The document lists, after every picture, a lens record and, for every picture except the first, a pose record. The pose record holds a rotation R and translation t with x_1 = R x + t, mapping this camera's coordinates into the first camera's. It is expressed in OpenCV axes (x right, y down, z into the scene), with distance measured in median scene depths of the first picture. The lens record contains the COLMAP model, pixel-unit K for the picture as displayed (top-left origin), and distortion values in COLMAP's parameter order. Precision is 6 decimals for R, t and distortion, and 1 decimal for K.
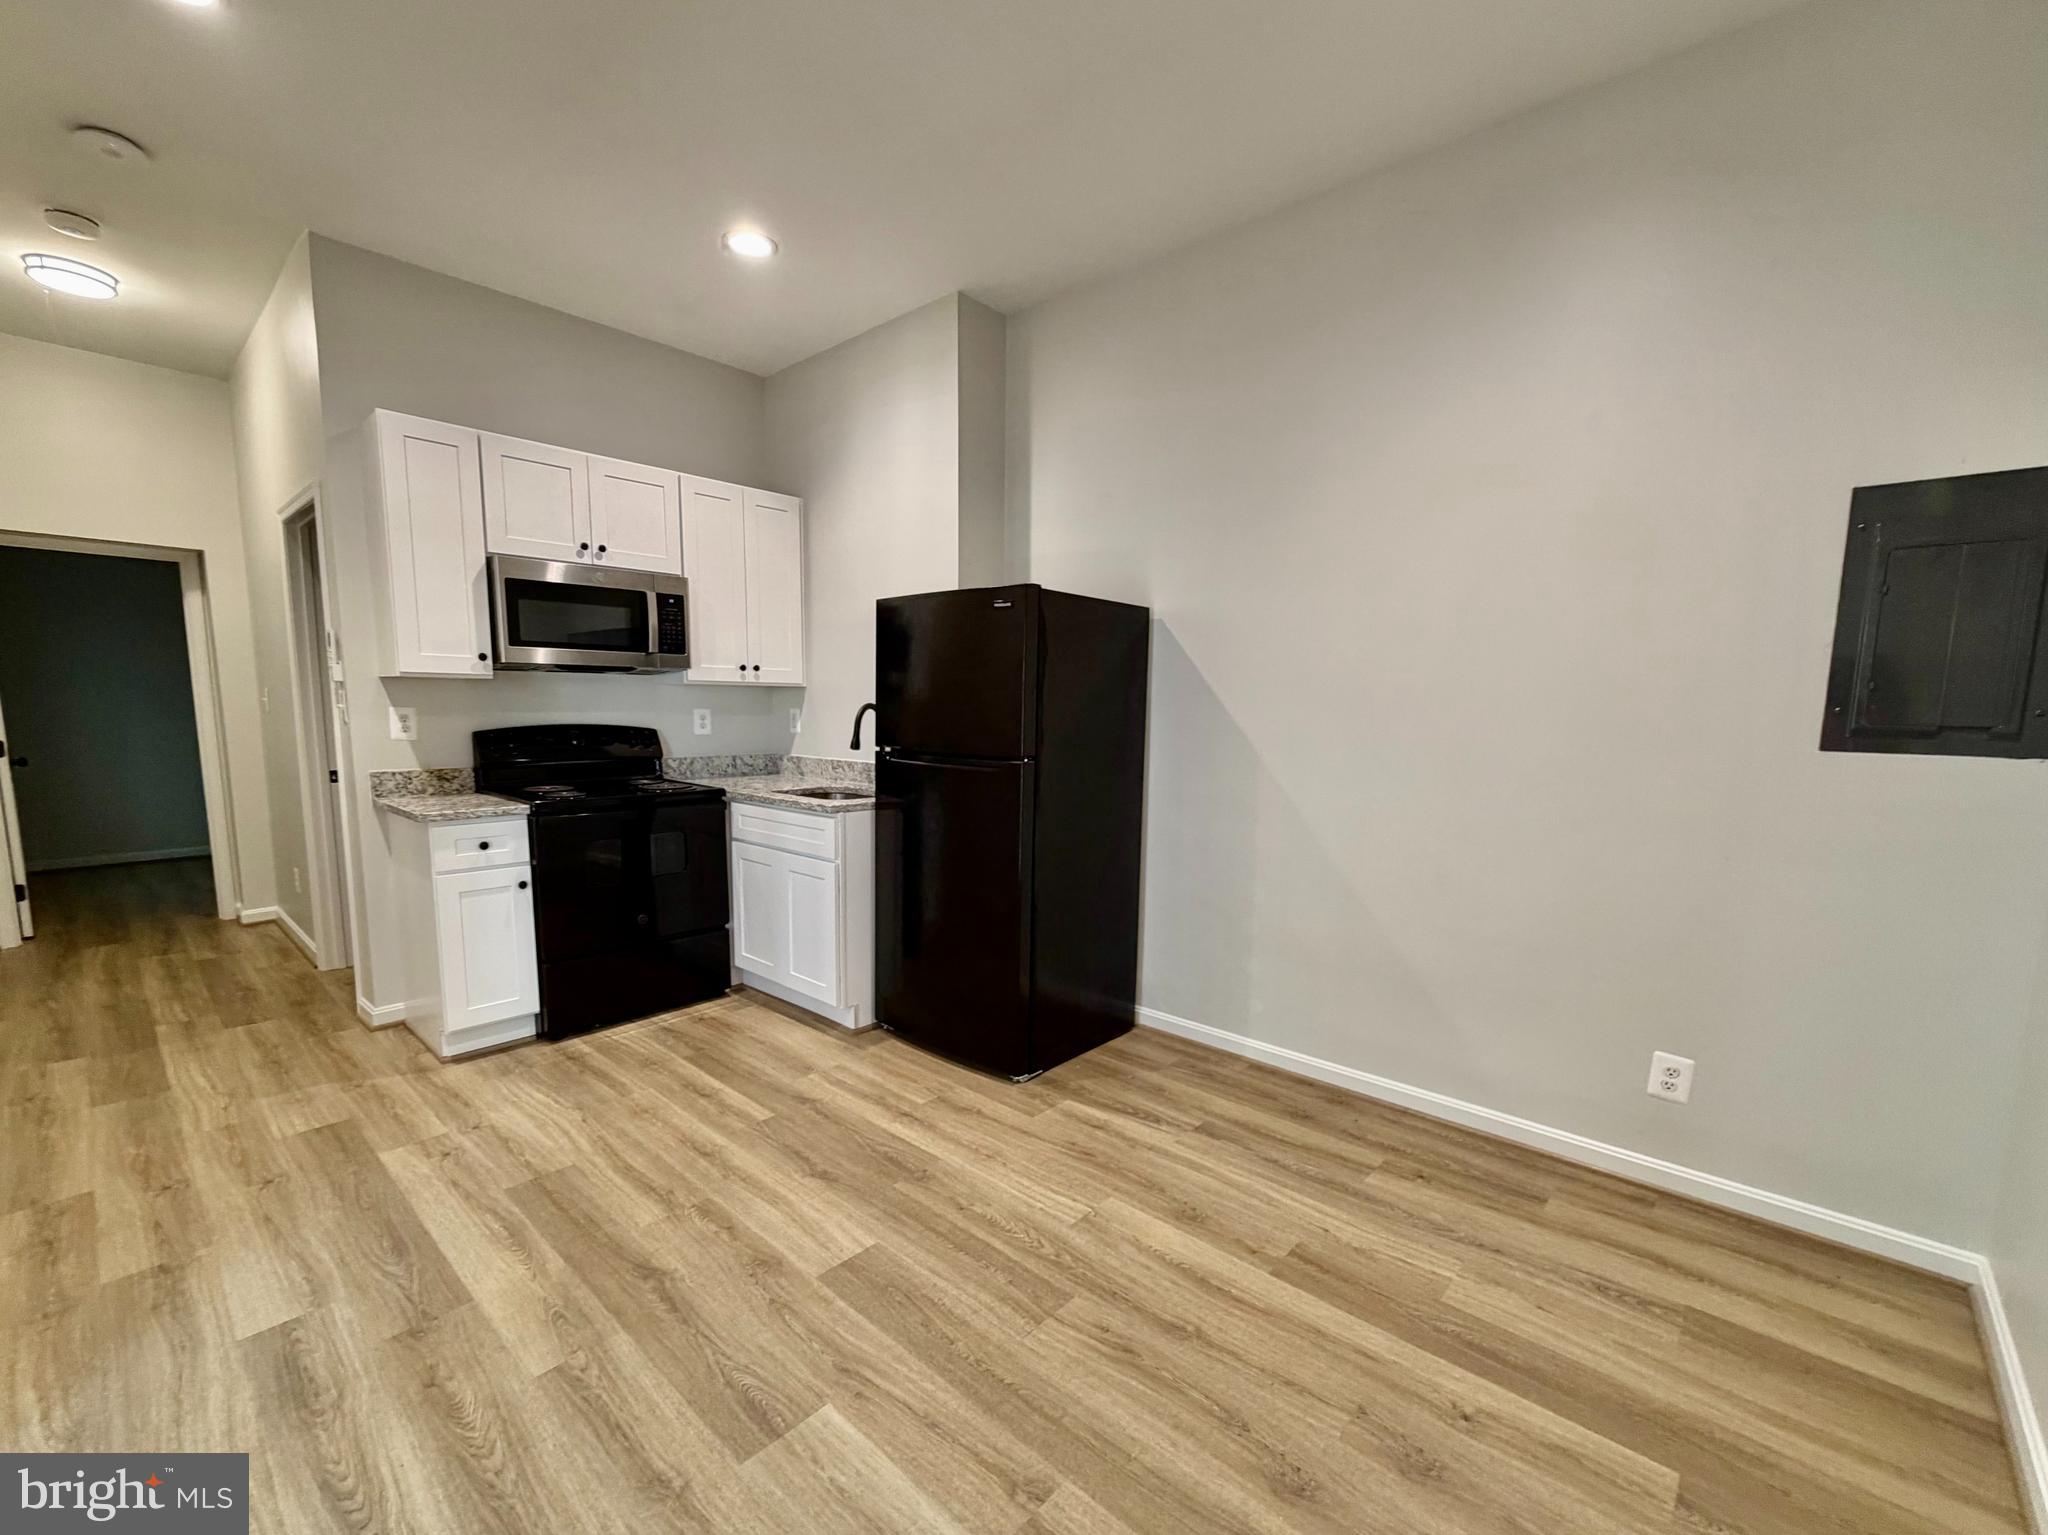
lens RADIAL K [[865.8, 0, 1031.3], [0, 865.8, 789.5], [0, 0, 1]] dist [0.001285, -0.000721]
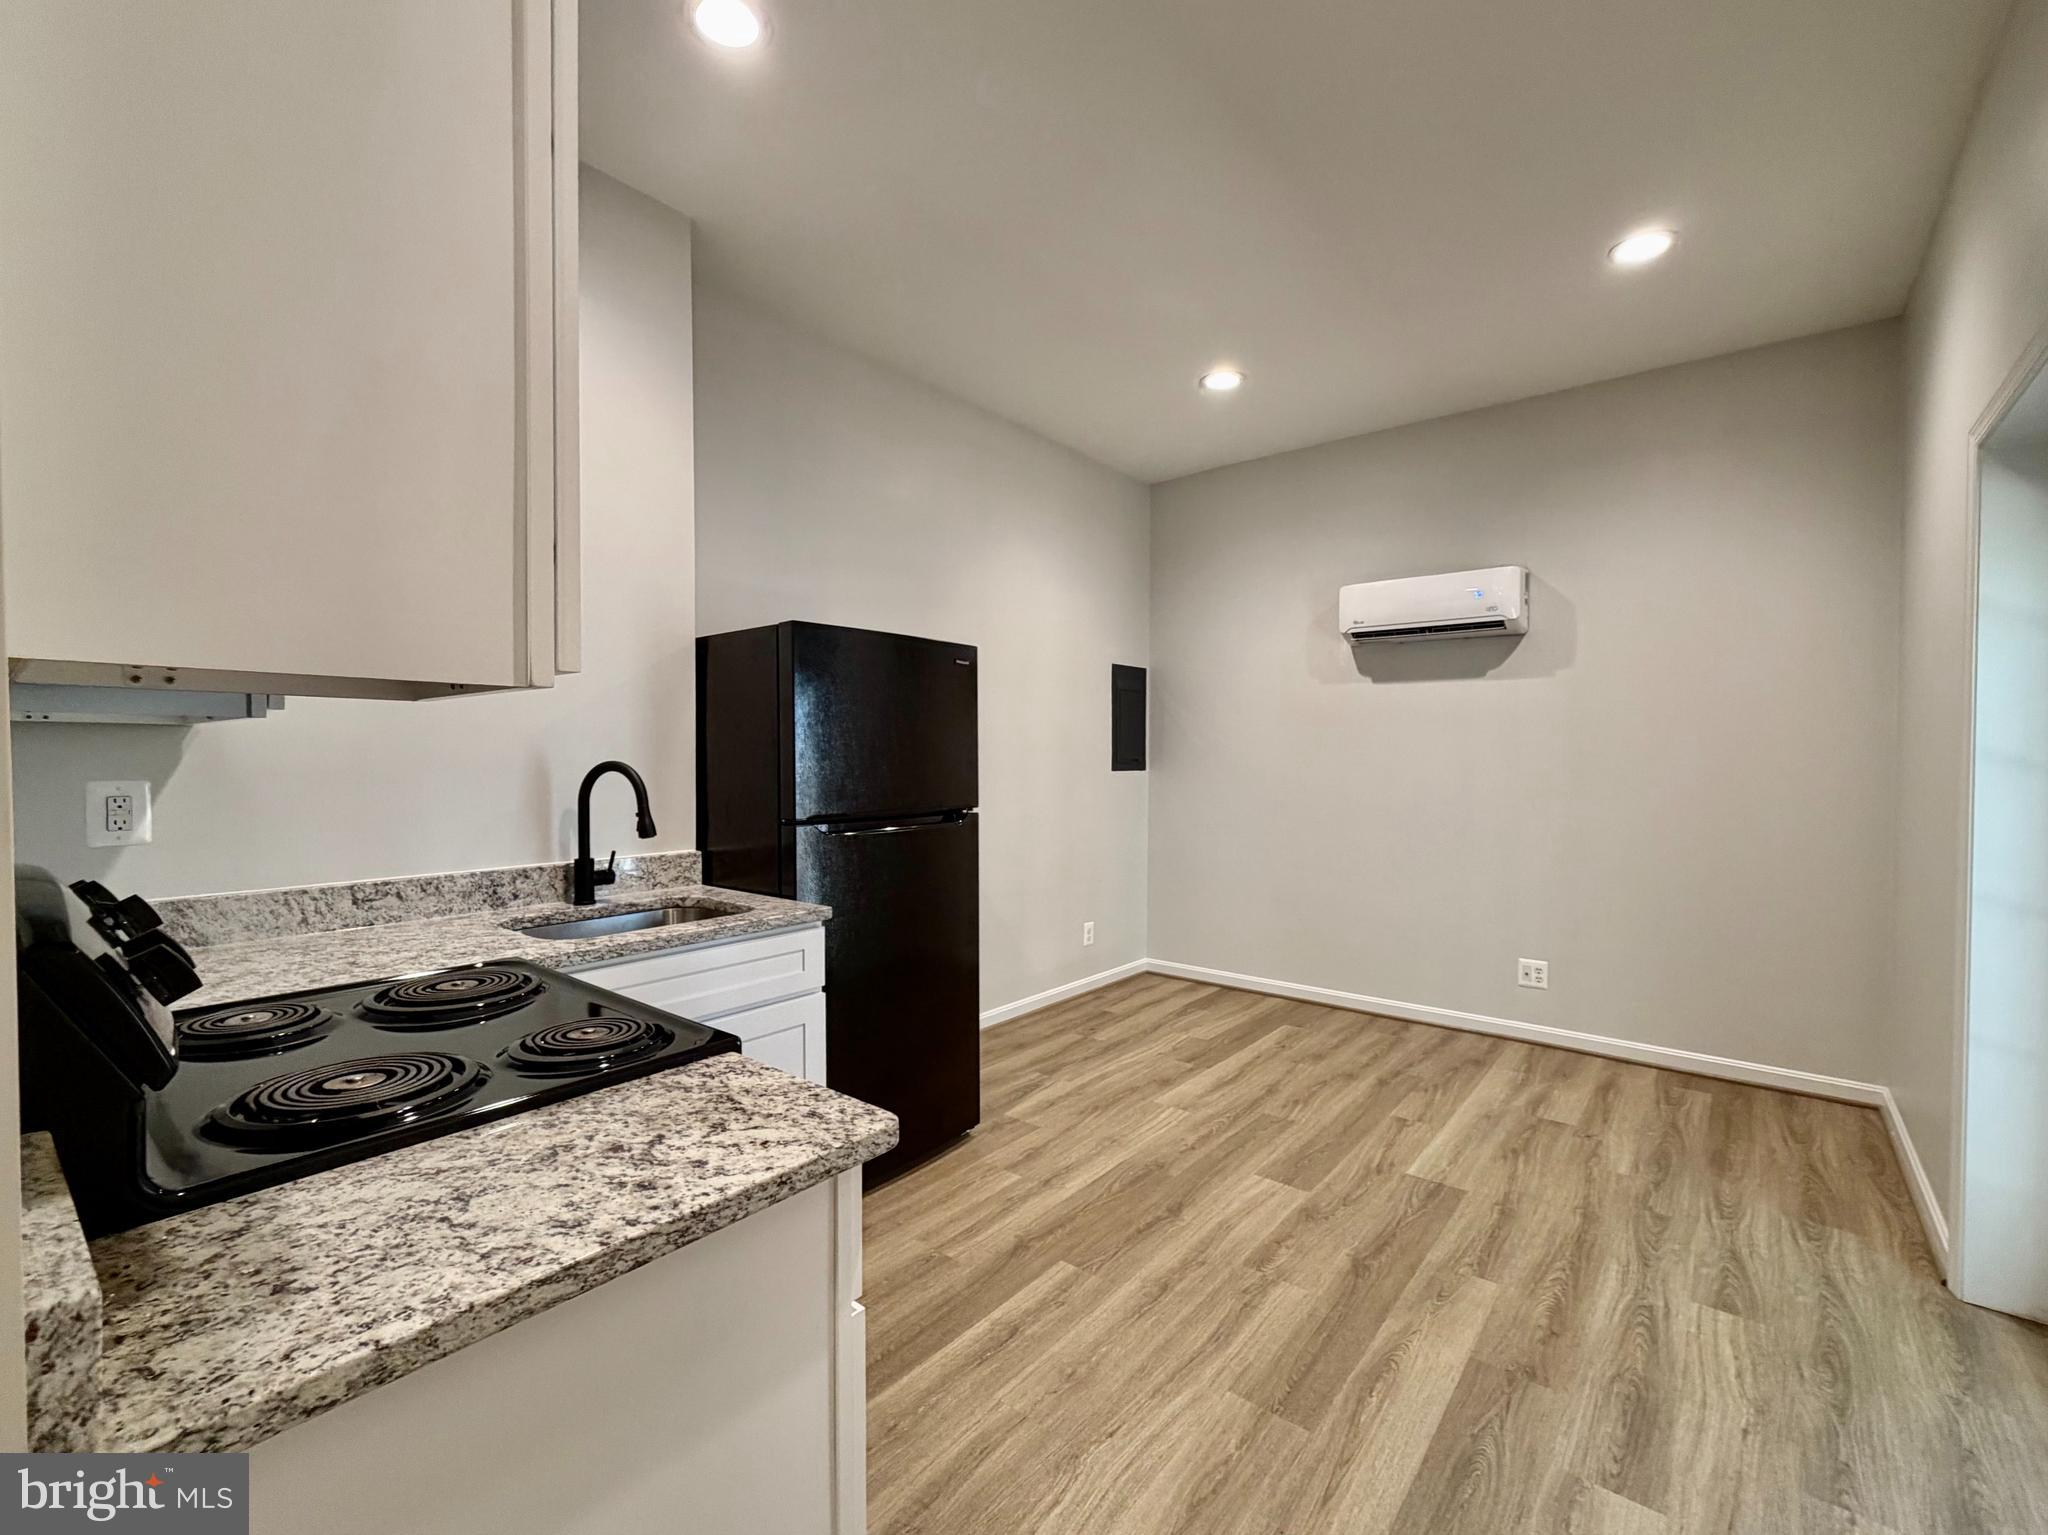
lens RADIAL K [[865.8, 0, 1032.2], [0, 865.8, 756.8], [0, 0, 1]] dist [0.001285, -0.000721]
pose [[-0.044745, -0.016937, 0.998855, -1.468849], [0.098121, 0.994947, 0.021266, -0.159203], [-0.994168, 0.098960, -0.042857, 1.346536]]
